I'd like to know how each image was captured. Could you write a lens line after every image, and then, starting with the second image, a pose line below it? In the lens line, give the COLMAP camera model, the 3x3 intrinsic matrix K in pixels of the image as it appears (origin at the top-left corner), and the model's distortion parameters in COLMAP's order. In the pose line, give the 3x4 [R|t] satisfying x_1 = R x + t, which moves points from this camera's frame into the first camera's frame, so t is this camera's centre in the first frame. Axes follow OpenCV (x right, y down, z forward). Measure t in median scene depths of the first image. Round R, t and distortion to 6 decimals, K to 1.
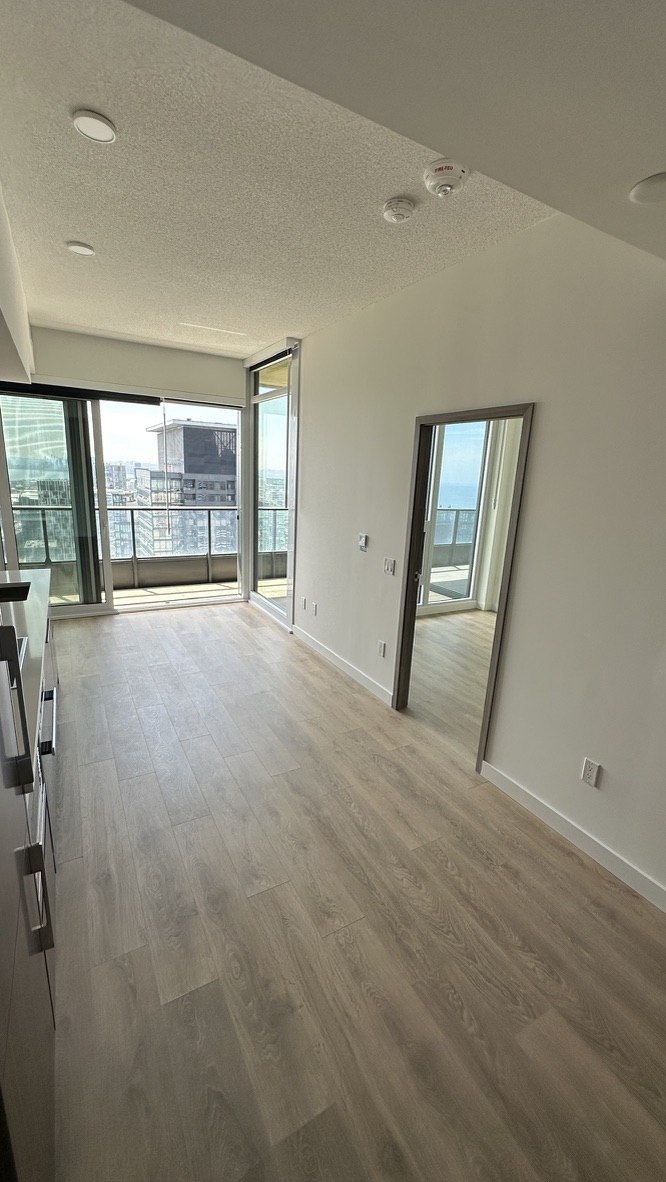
lens RADIAL K [[472.6, 0, 333.0], [0, 472.6, 591.0], [0, 0, 1]] dist [0.001084, 0.000083]
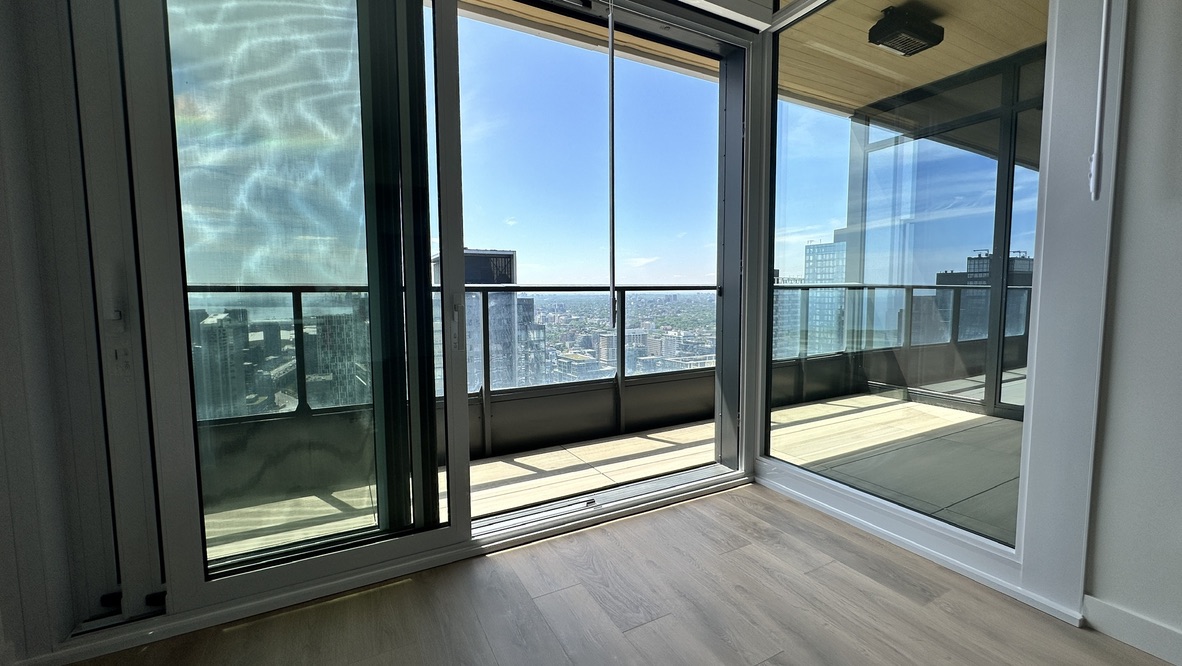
lens RADIAL K [[472.6, 0, 591.0], [0, 472.6, 333.0], [0, 0, 1]] dist [0.001084, 0.000083]
pose [[0.999049, -0.037788, -0.021755, -0.324101], [0.033675, 0.985623, -0.165567, -0.045818], [0.027699, 0.164677, 0.985959, 0.567209]]
